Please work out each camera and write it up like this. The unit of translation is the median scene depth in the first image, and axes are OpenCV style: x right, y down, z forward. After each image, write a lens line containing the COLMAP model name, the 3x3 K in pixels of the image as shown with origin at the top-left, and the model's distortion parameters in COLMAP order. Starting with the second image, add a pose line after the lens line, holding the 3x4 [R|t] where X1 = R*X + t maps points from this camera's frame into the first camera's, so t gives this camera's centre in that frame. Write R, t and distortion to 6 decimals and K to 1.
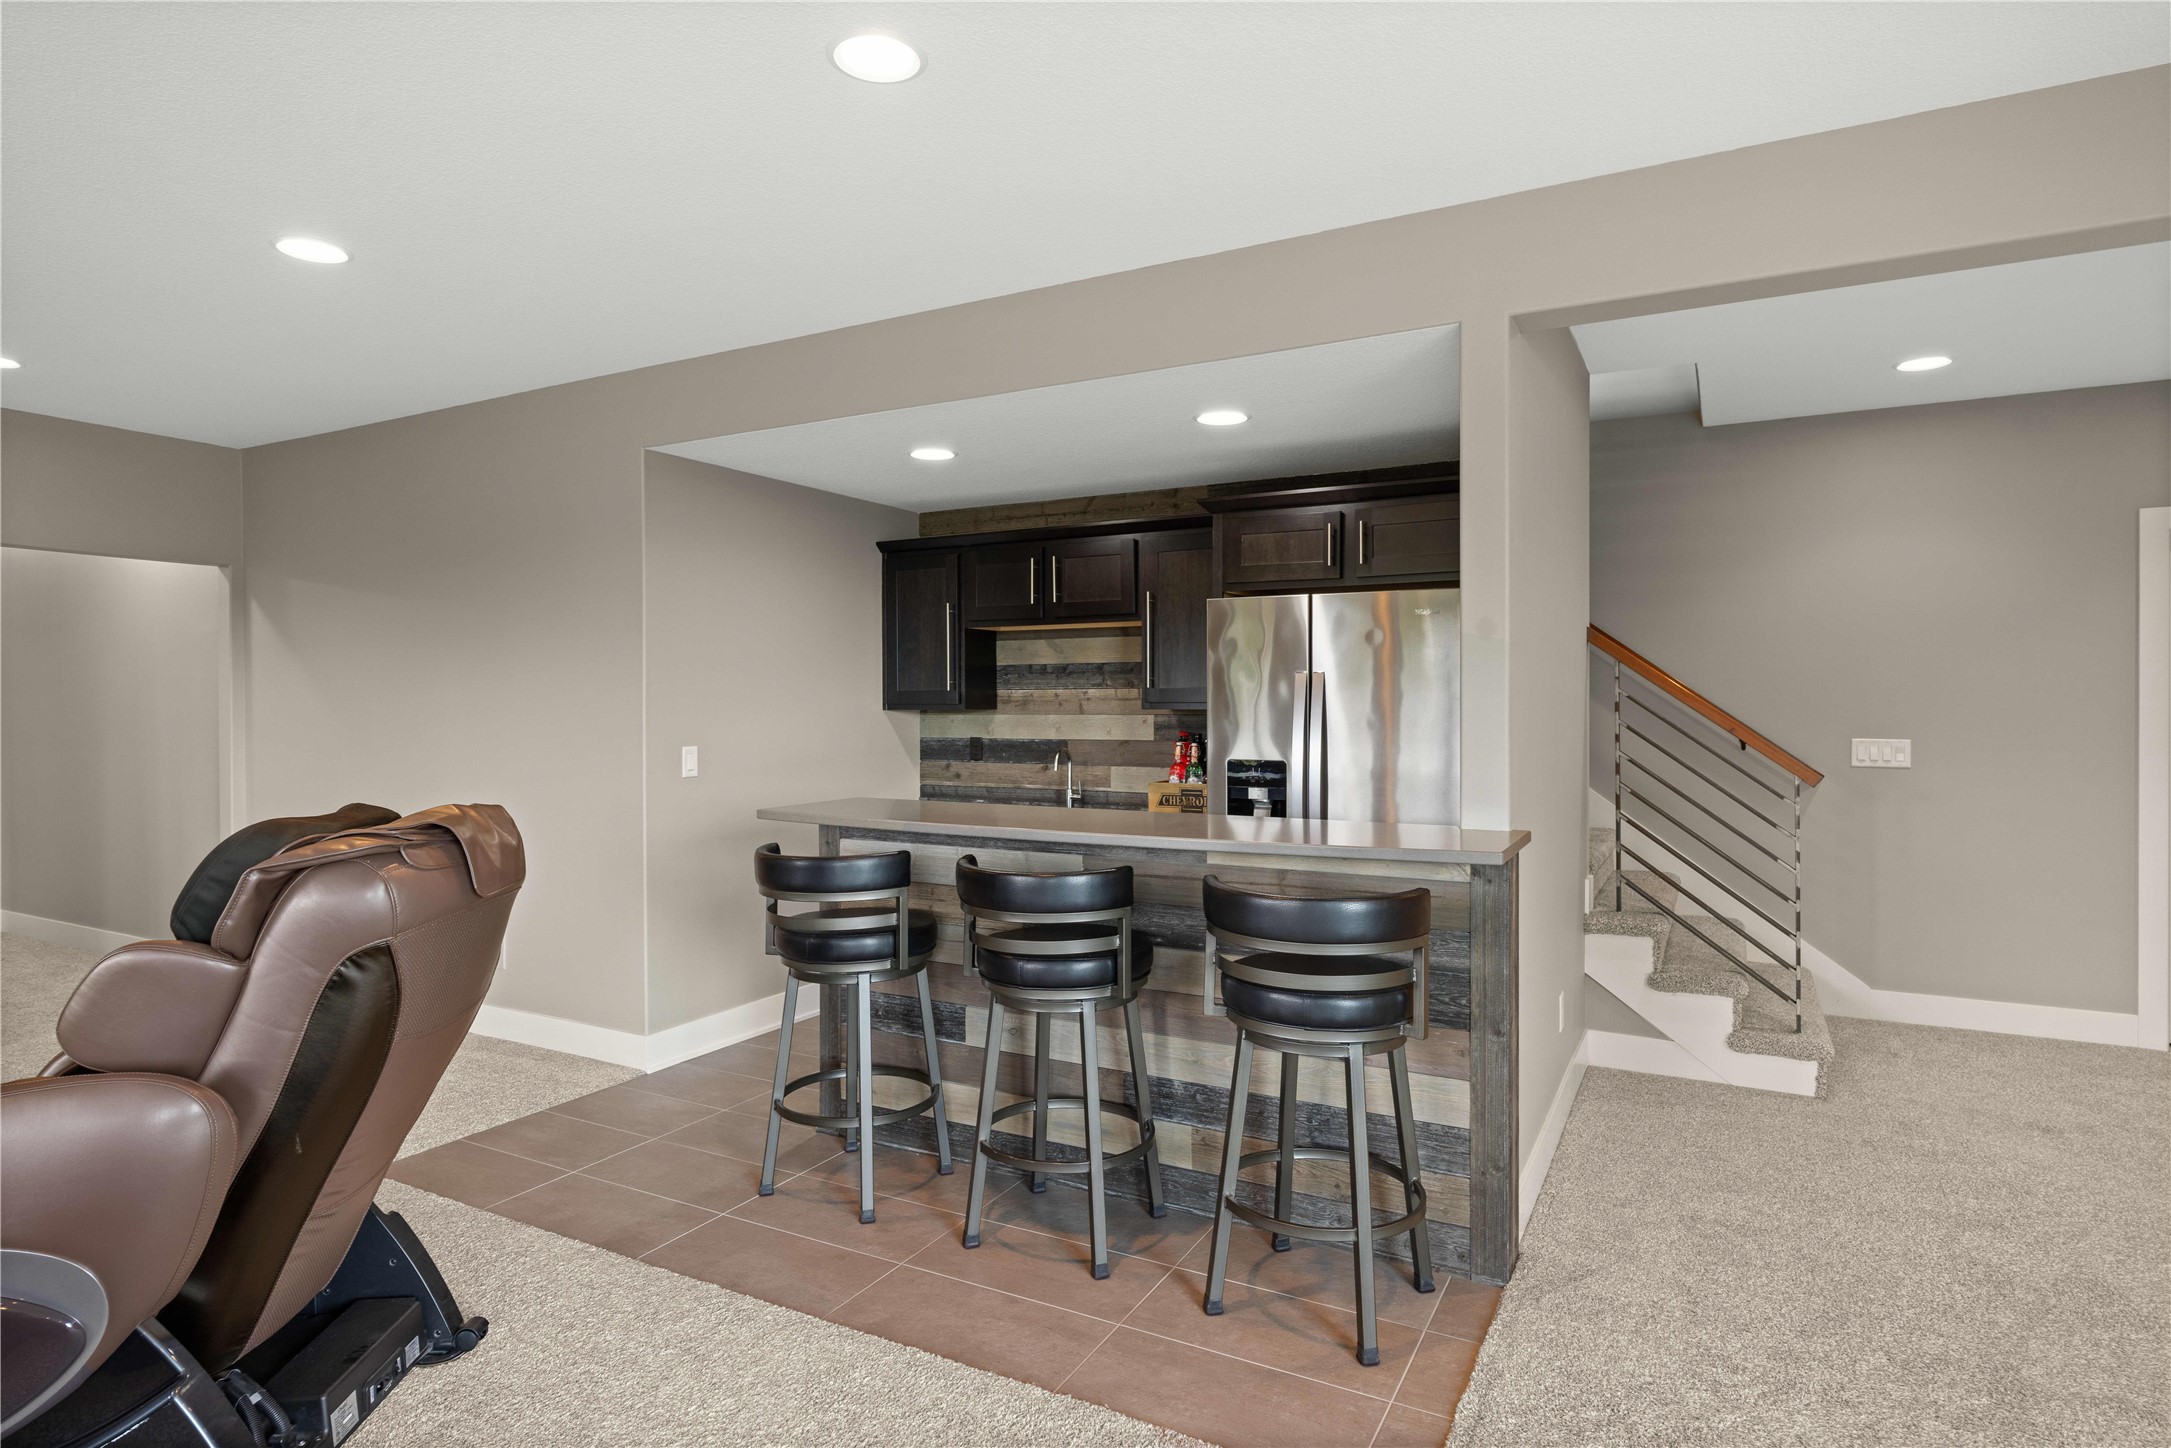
lens RADIAL K [[1182.6, 0, 1085.5], [0, 1182.6, 724.0], [0, 0, 1]] dist [0.004039, 0.000129]
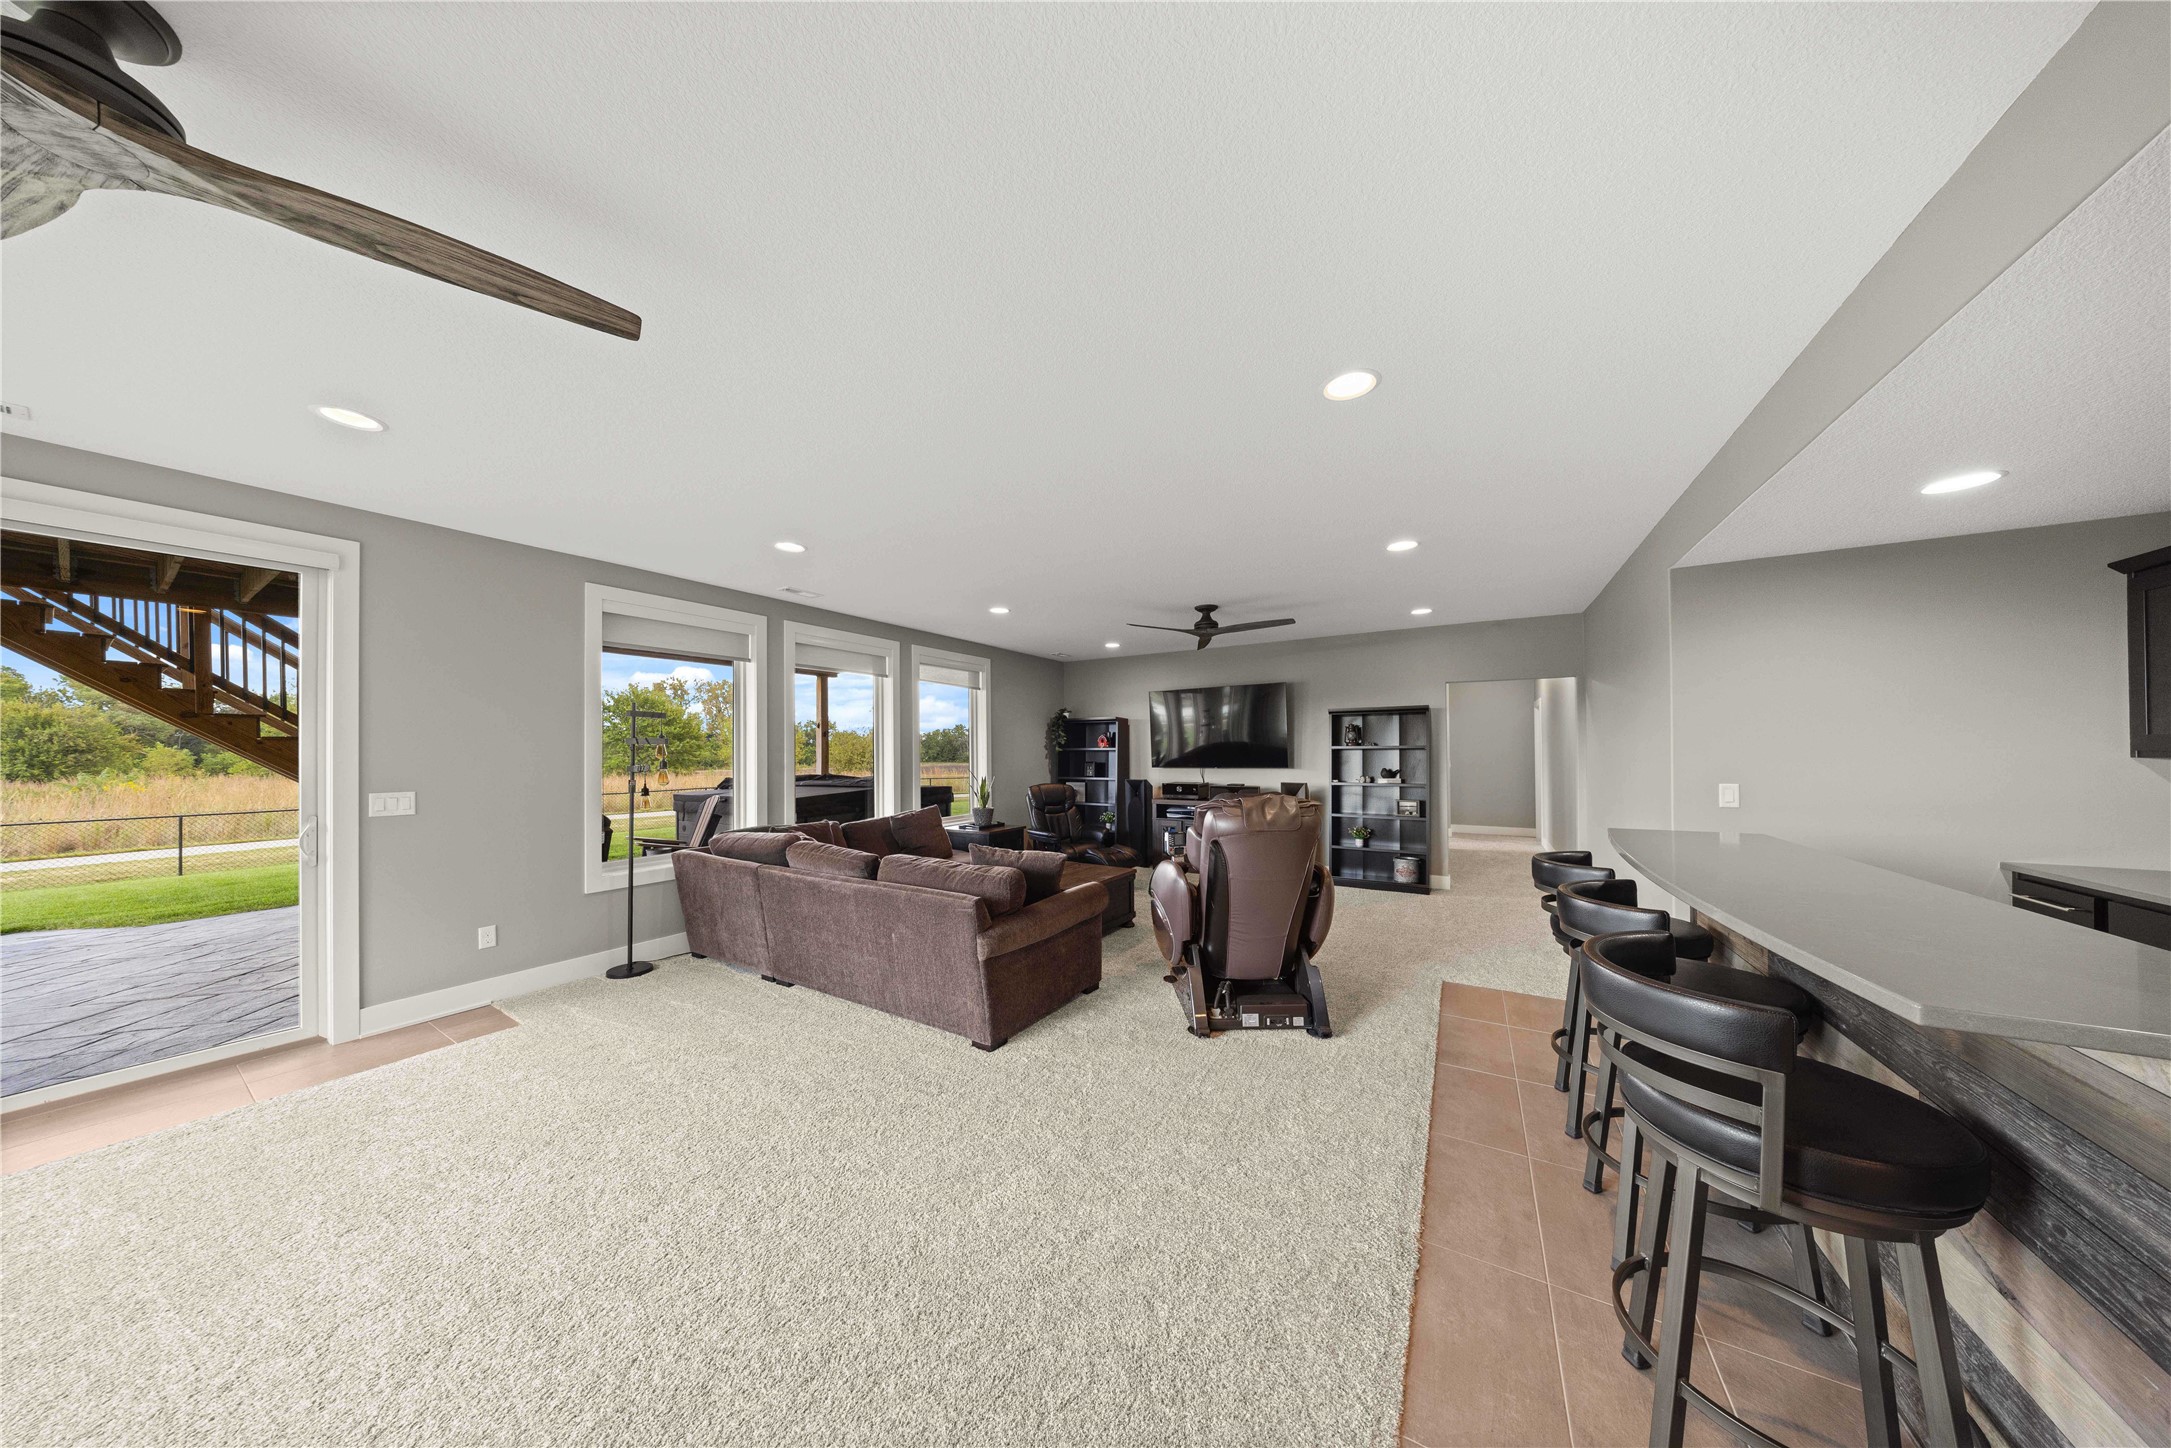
lens RADIAL K [[653.5, 0, 1086.8], [0, 653.5, 757.4], [0, 0, 1]] dist [-0.000112, -0.000038]
pose [[-0.047953, 0.011817, -0.998780, 0.565786], [-0.019394, 0.999730, 0.012760, -0.007009], [0.998661, 0.019982, -0.047711, 0.468288]]
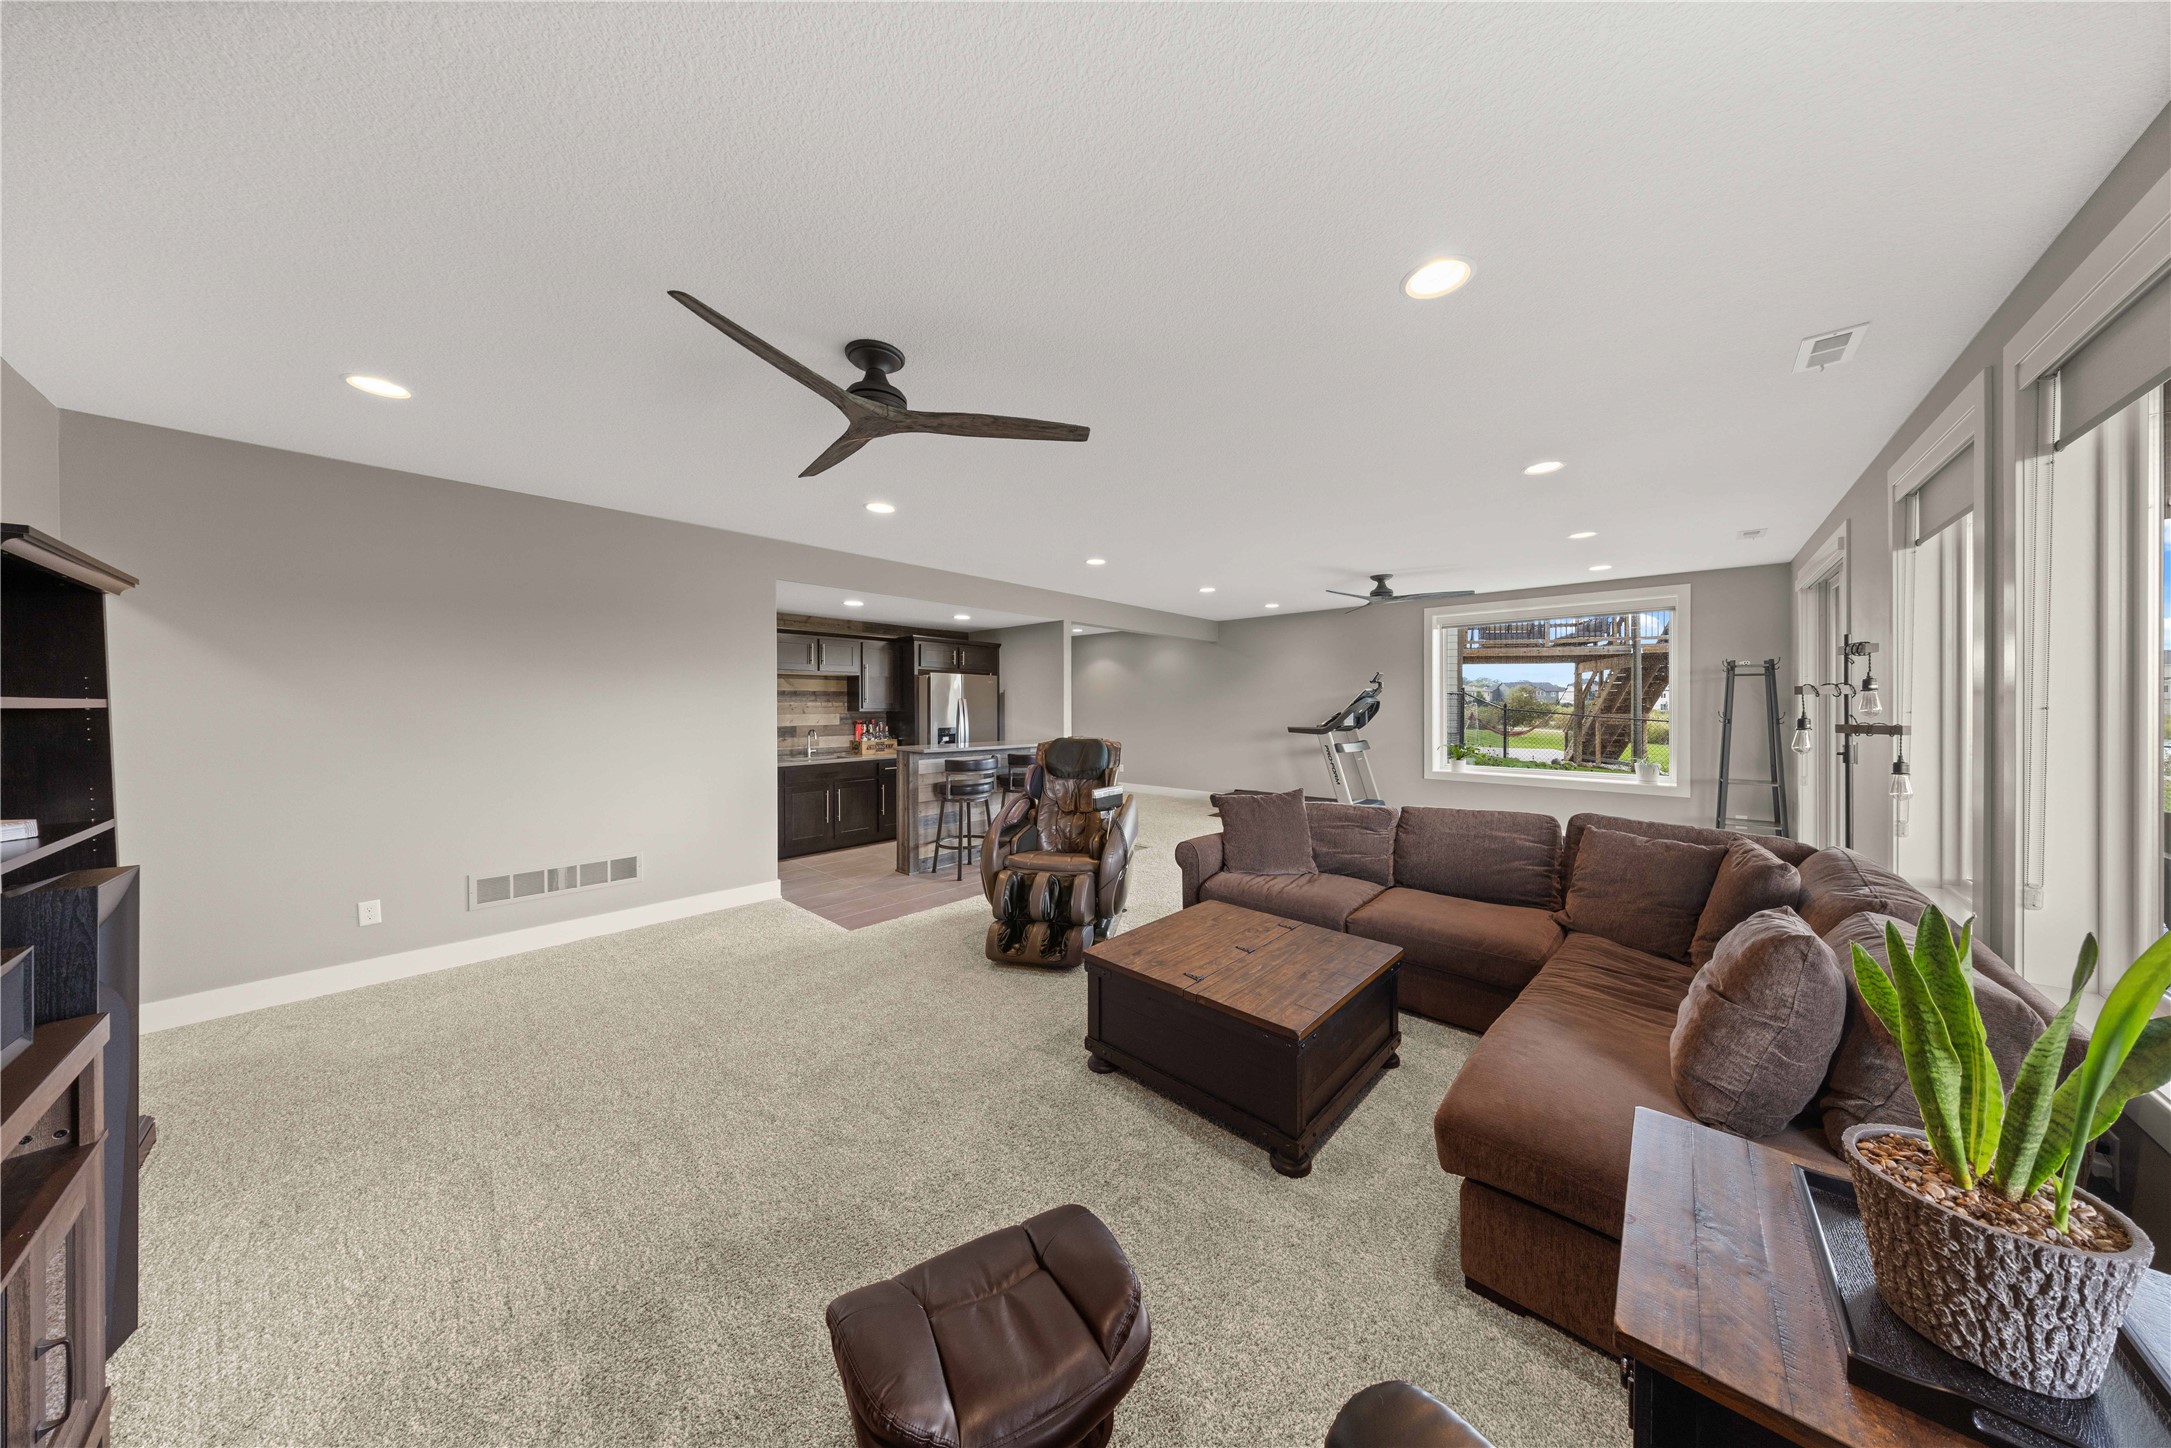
lens RADIAL K [[630.8, 0, 1092.0], [0, 630.8, 707.0], [0, 0, 1]] dist [0.000242, -0.000002]
pose [[0.247676, 0.006065, 0.968824, -1.720878], [0.015606, 0.999826, -0.010249, 0.000161], [-0.968717, 0.017658, 0.247538, 0.327424]]
